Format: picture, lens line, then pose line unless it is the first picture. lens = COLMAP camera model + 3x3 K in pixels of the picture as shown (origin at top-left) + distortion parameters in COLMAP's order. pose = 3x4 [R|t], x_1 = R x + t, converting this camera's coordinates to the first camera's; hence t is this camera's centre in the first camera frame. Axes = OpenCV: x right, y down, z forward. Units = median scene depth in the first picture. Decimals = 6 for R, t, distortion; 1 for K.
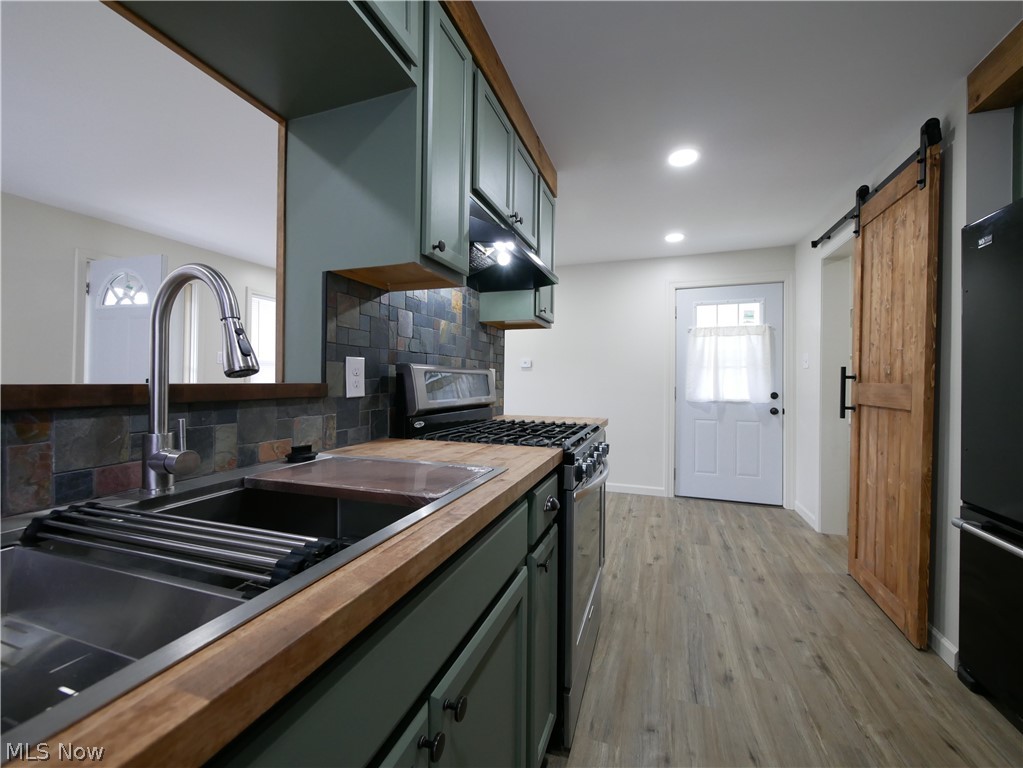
lens RADIAL K [[421.7, 0, 513.9], [0, 421.7, 384.5], [0, 0, 1]] dist [-0.007601, 0.000378]
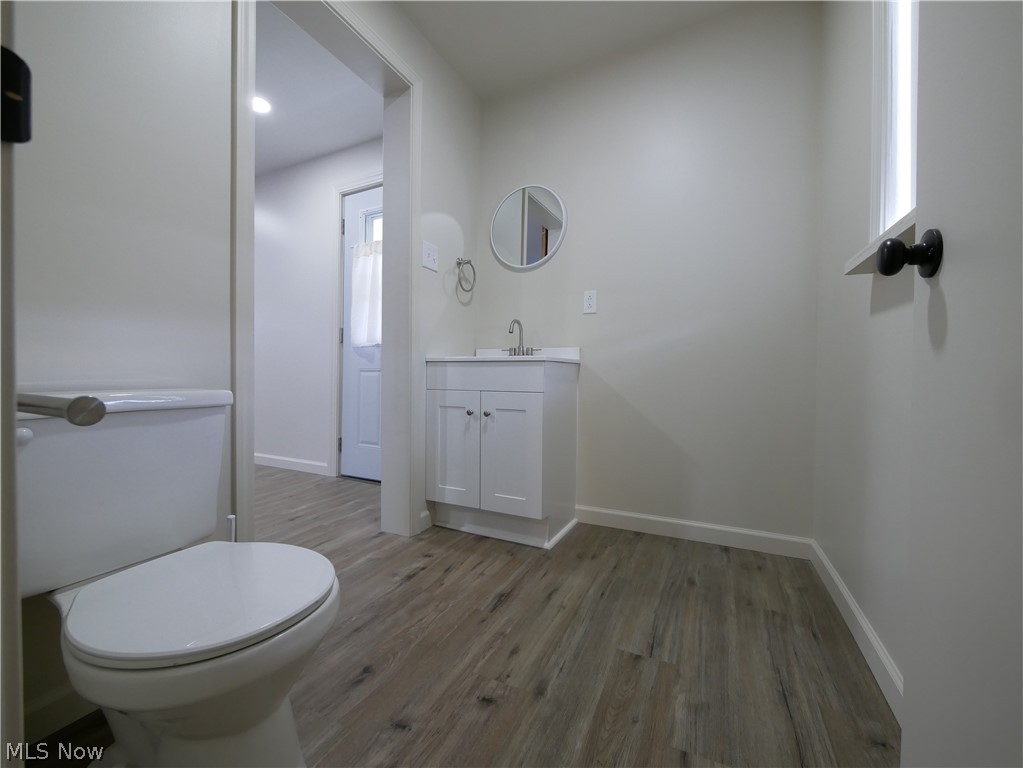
lens RADIAL K [[421.7, 0, 511.1], [0, 421.7, 378.3], [0, 0, 1]] dist [-0.007601, 0.000378]
pose [[0.994089, 0.001203, -0.108557, 1.620220], [-0.001253, 0.999999, -0.000386, 0.202151], [0.108557, 0.000520, 0.994090, 0.636571]]
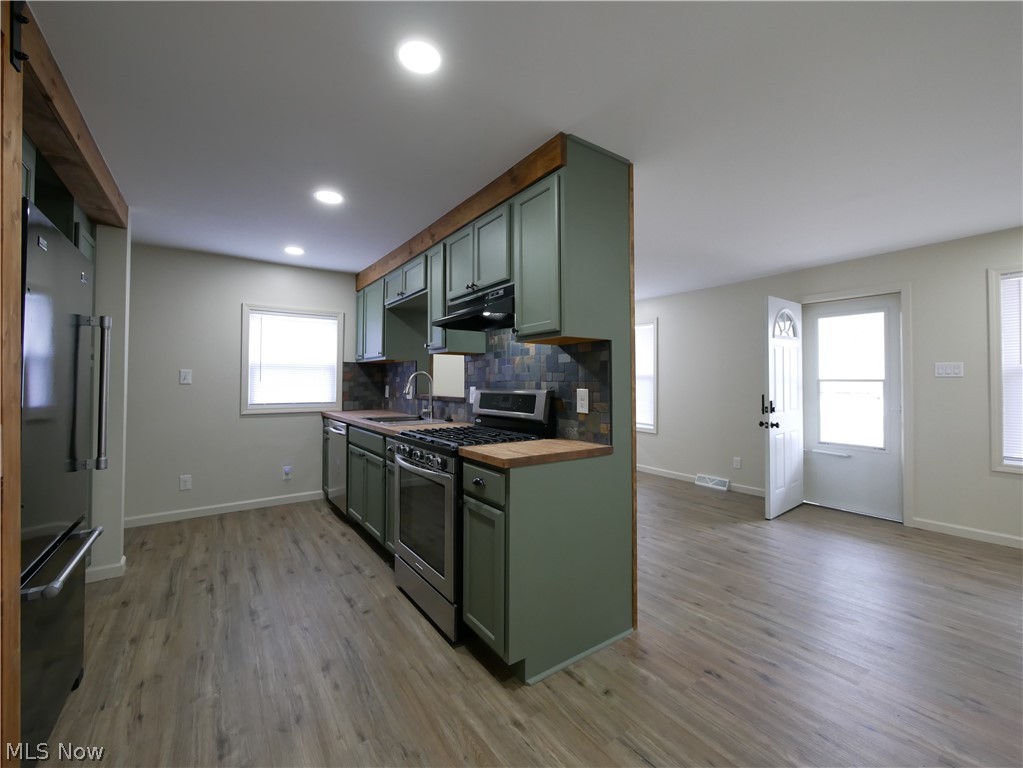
lens RADIAL K [[421.7, 0, 513.1], [0, 421.7, 380.2], [0, 0, 1]] dist [-0.007601, 0.000378]
pose [[-0.577791, -0.014239, -0.816061, 0.968404], [-0.011922, 0.999888, -0.009006, -0.056551], [0.816098, 0.004525, -0.577896, 1.732174]]
